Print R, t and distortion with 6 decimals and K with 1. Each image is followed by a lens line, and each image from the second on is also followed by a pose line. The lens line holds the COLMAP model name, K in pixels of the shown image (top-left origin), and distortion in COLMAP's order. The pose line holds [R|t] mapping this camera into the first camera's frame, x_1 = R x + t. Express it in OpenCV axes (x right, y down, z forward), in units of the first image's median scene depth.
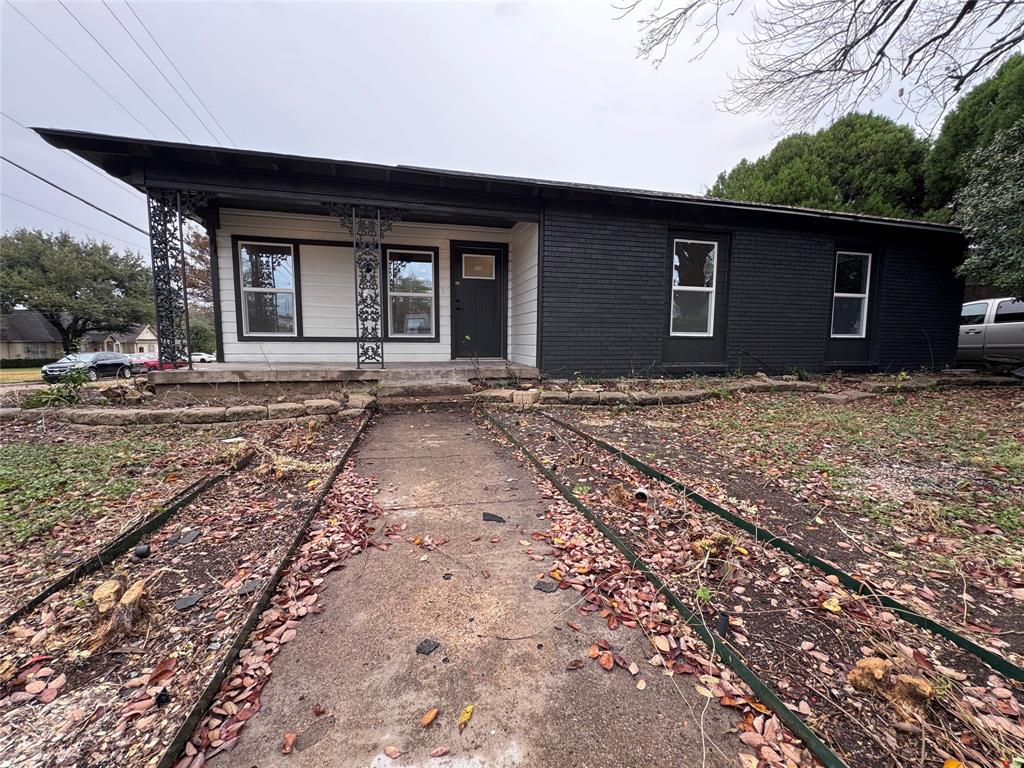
lens RADIAL K [[409.0, 0, 512.0], [0, 409.0, 384.0], [0, 0, 1]] dist [-0.003852, -0.000318]
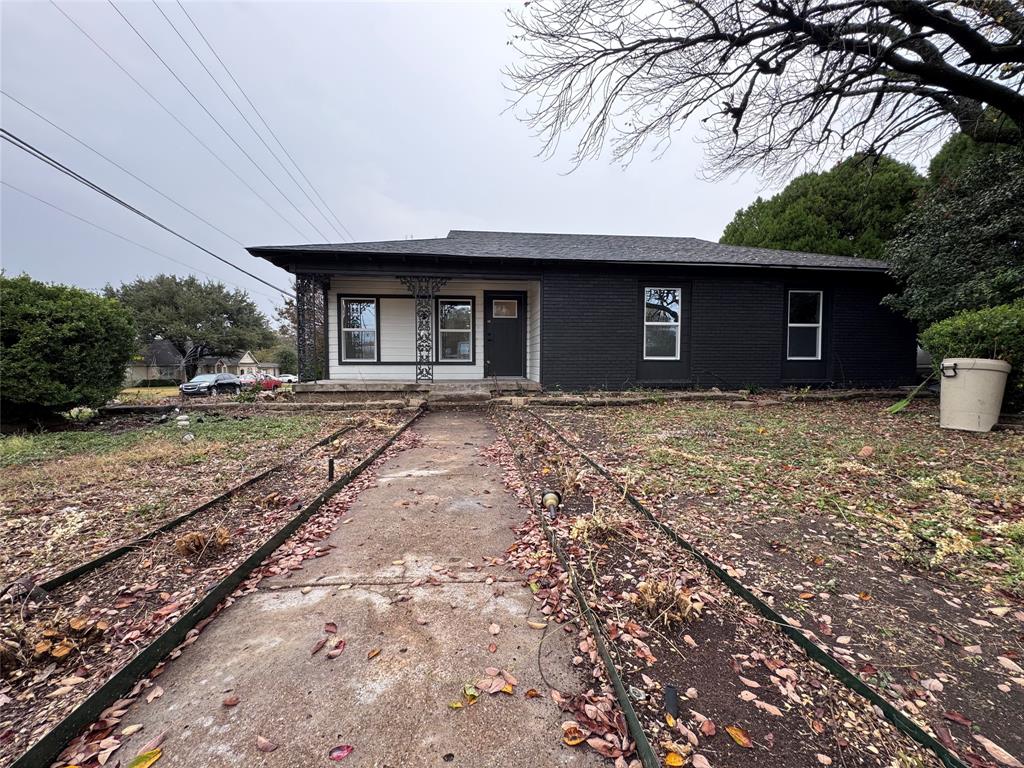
lens RADIAL K [[409.0, 0, 512.0], [0, 409.0, 384.0], [0, 0, 1]] dist [-0.003852, -0.000318]
pose [[0.990117, 0.001814, -0.140233, 0.136654], [-0.009165, 0.998616, -0.051793, 0.030418], [0.139945, 0.052566, 0.988763, -0.327413]]
